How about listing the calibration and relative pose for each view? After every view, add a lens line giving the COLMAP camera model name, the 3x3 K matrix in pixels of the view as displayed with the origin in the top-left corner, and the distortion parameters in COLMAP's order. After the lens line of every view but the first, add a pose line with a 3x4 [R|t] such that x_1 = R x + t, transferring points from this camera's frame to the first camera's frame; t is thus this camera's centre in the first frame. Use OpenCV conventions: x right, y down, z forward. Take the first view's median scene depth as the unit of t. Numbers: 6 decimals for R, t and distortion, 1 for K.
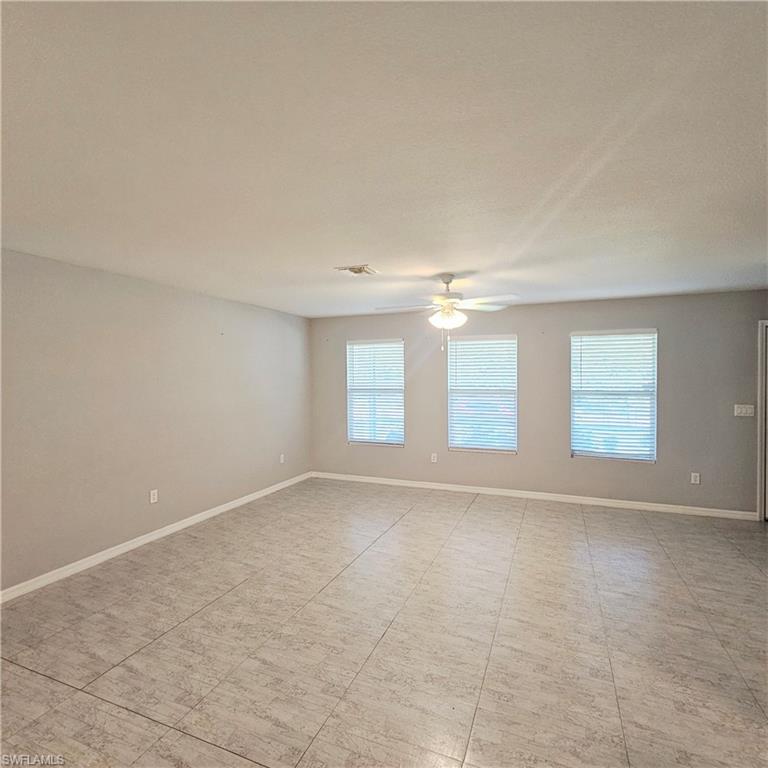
lens RADIAL K [[423.5, 0, 387.0], [0, 423.5, 387.6], [0, 0, 1]] dist [0.005735, -0.001173]
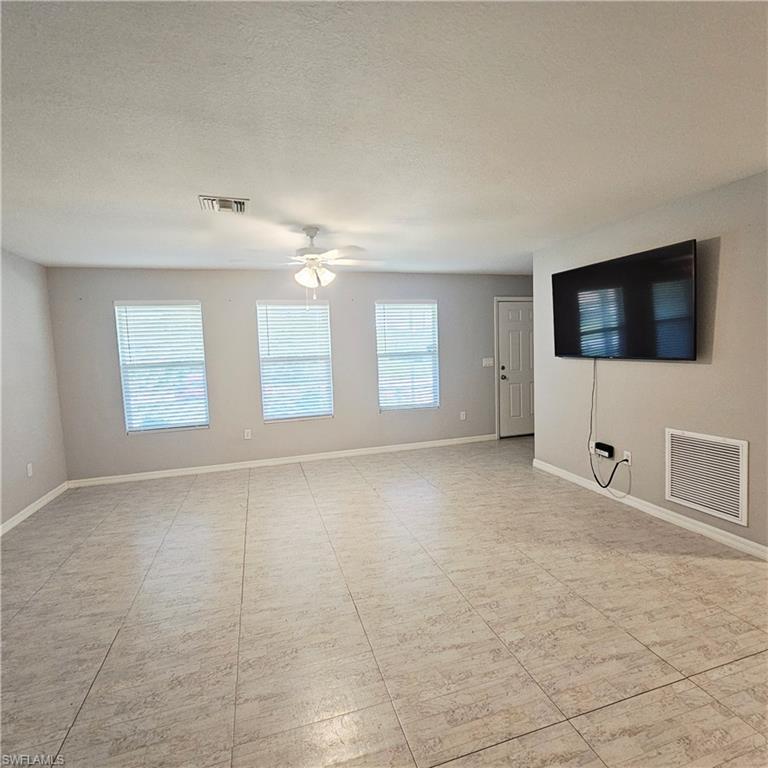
lens RADIAL K [[423.5, 0, 387.0], [0, 423.5, 387.6], [0, 0, 1]] dist [0.005735, -0.001173]
pose [[0.775577, -0.086256, 0.625332, -0.266034], [0.050384, 0.995919, 0.074884, 0.015724], [-0.629239, -0.026572, 0.776757, 0.128133]]
